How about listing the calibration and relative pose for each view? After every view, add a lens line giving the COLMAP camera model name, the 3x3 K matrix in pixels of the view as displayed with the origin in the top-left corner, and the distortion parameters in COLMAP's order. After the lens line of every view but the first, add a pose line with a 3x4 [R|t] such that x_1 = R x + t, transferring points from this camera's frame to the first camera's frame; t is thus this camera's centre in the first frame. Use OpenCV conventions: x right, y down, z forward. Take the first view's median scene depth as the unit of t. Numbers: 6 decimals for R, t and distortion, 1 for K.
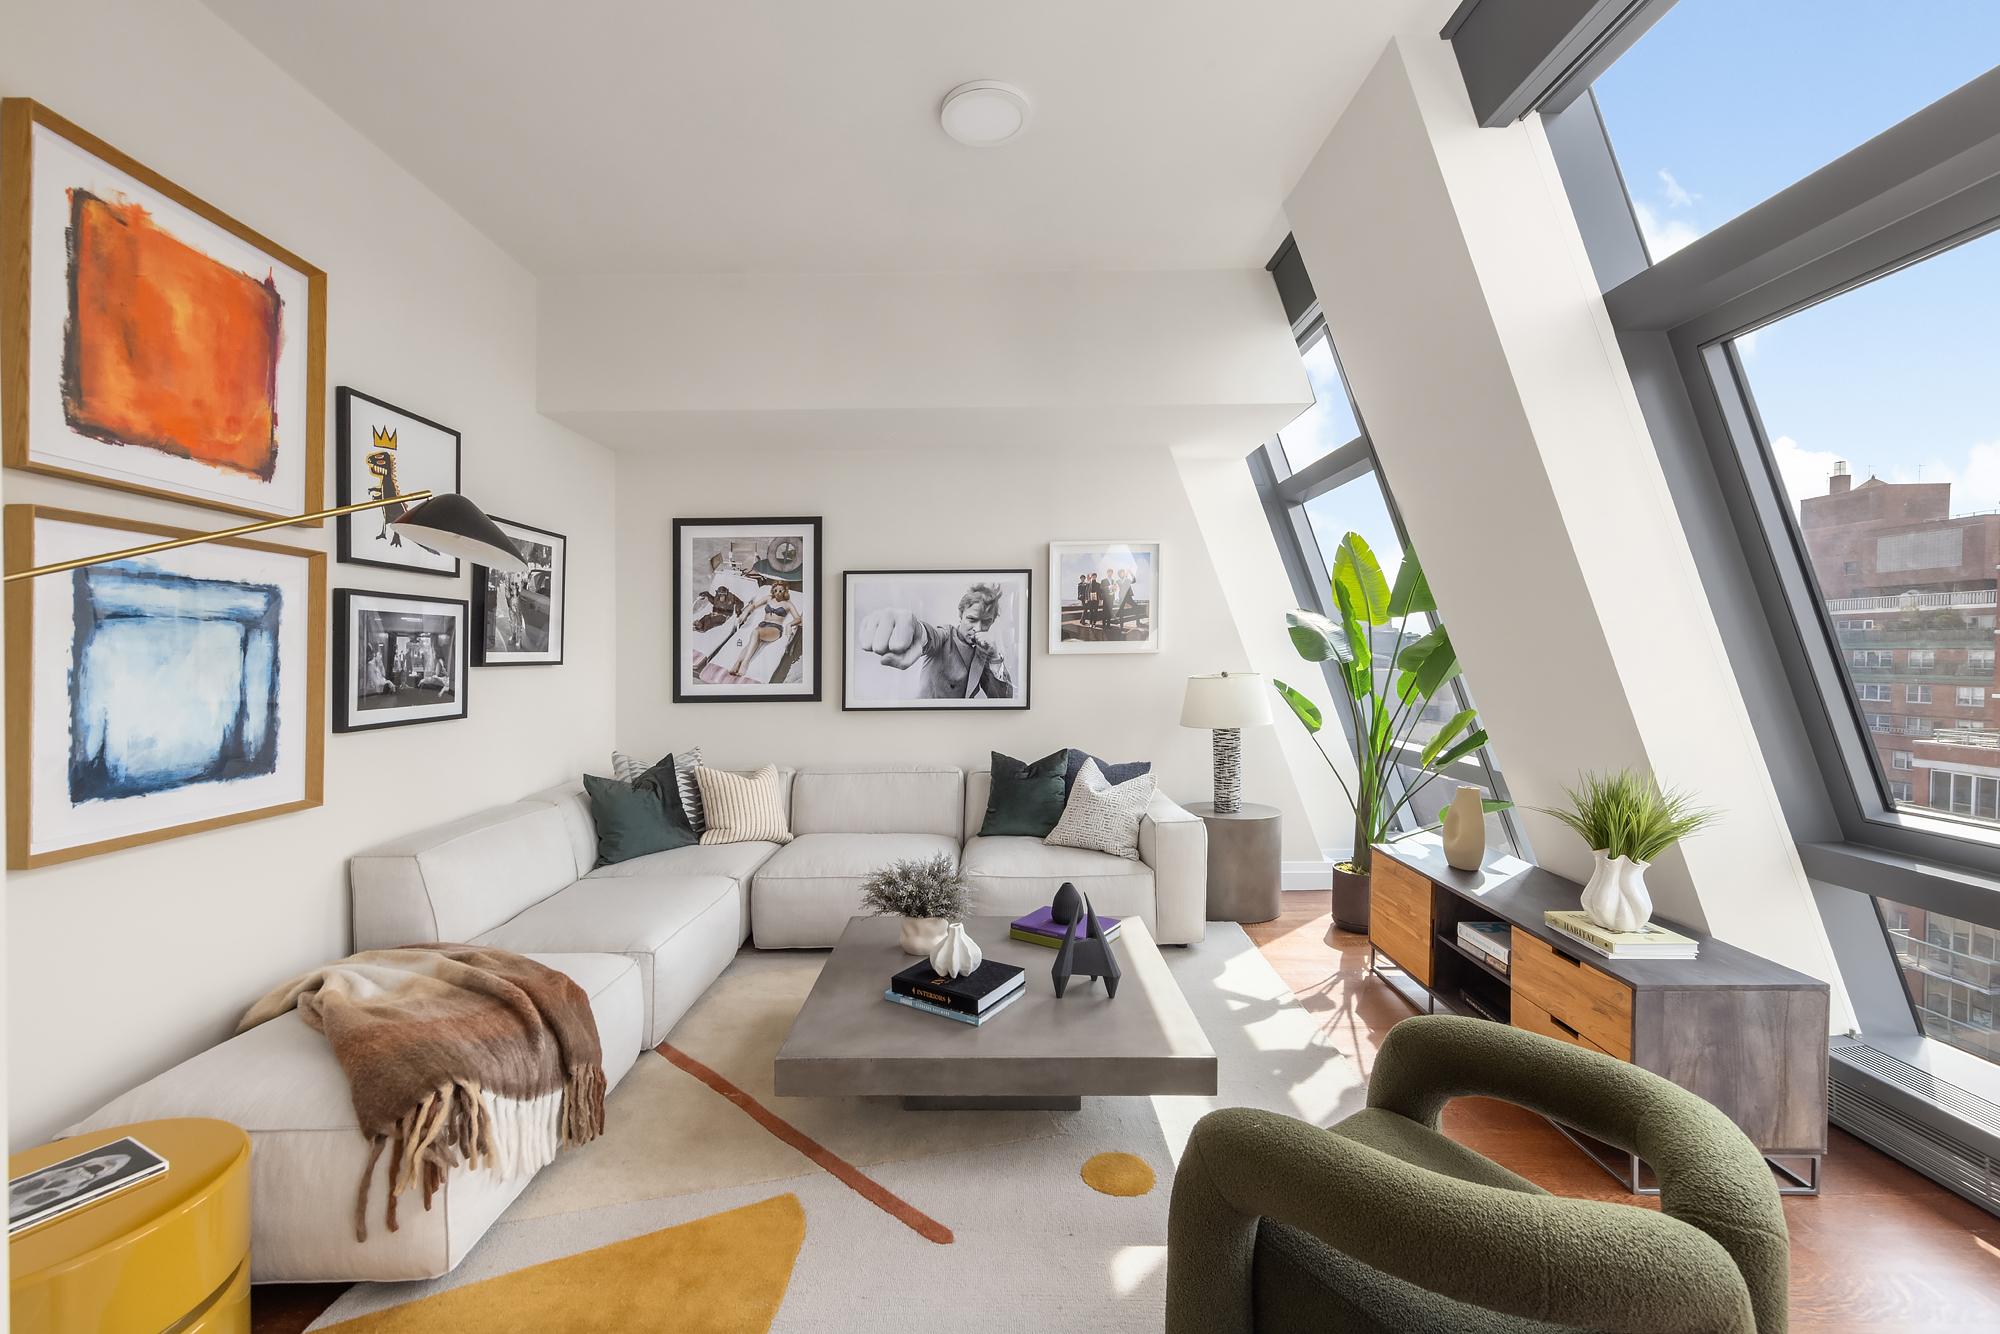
lens RADIAL K [[840.3, 0, 994.8], [0, 840.3, 668.4], [0, 0, 1]] dist [0.023163, -0.000030]
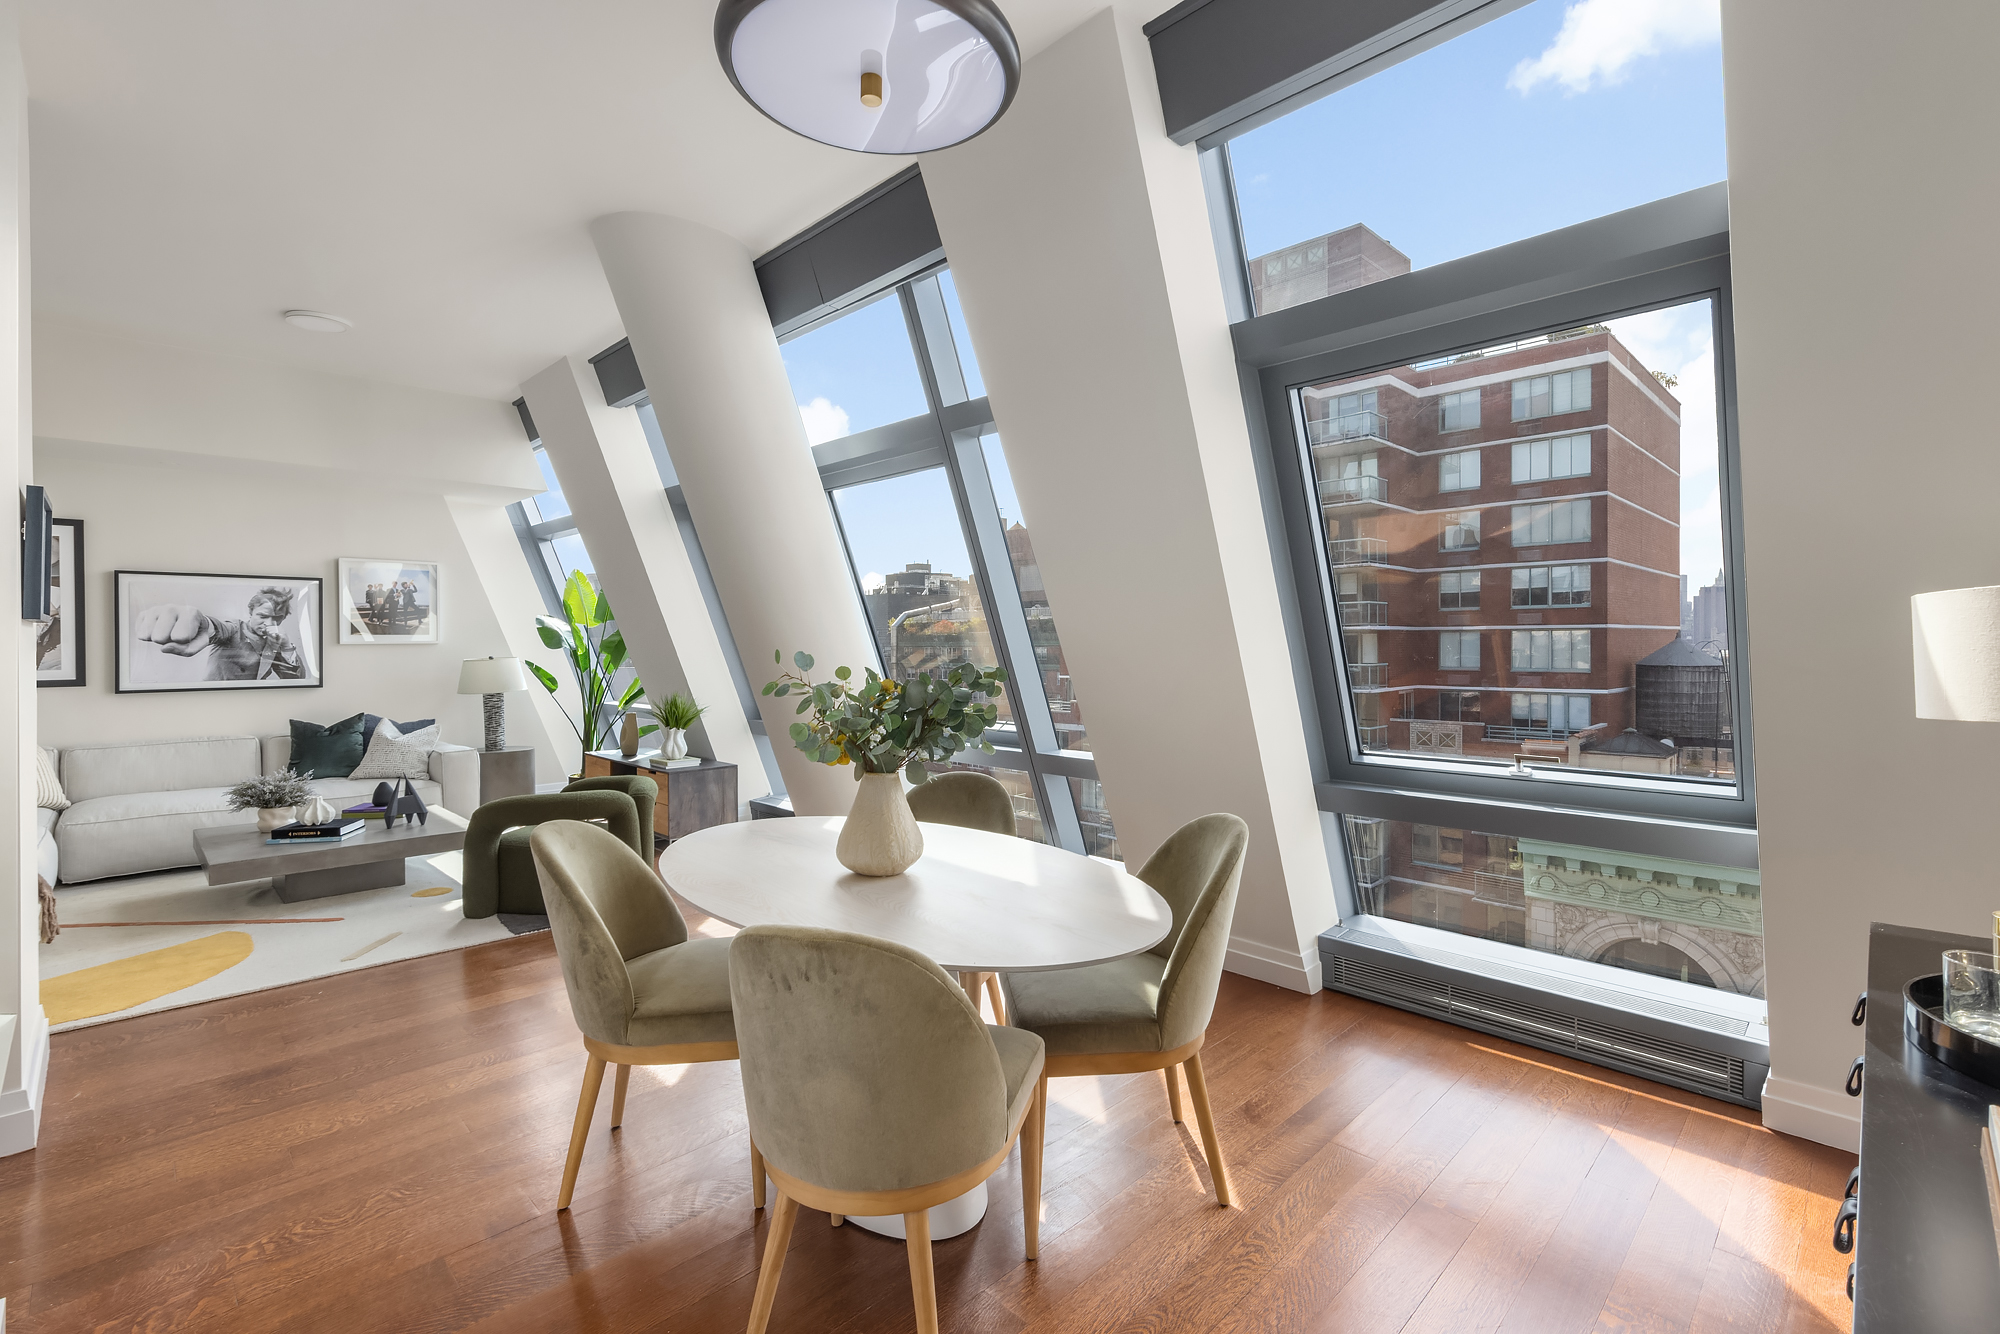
lens RADIAL K [[889.3, 0, 1016.2], [0, 889.3, 675.1], [0, 0, 1]] dist [-0.000130, -0.000425]
pose [[0.704641, -0.020892, 0.709256, -0.177279], [0.012520, 0.999777, 0.017011, 0.021008], [-0.709453, -0.003106, 0.704746, -0.720055]]
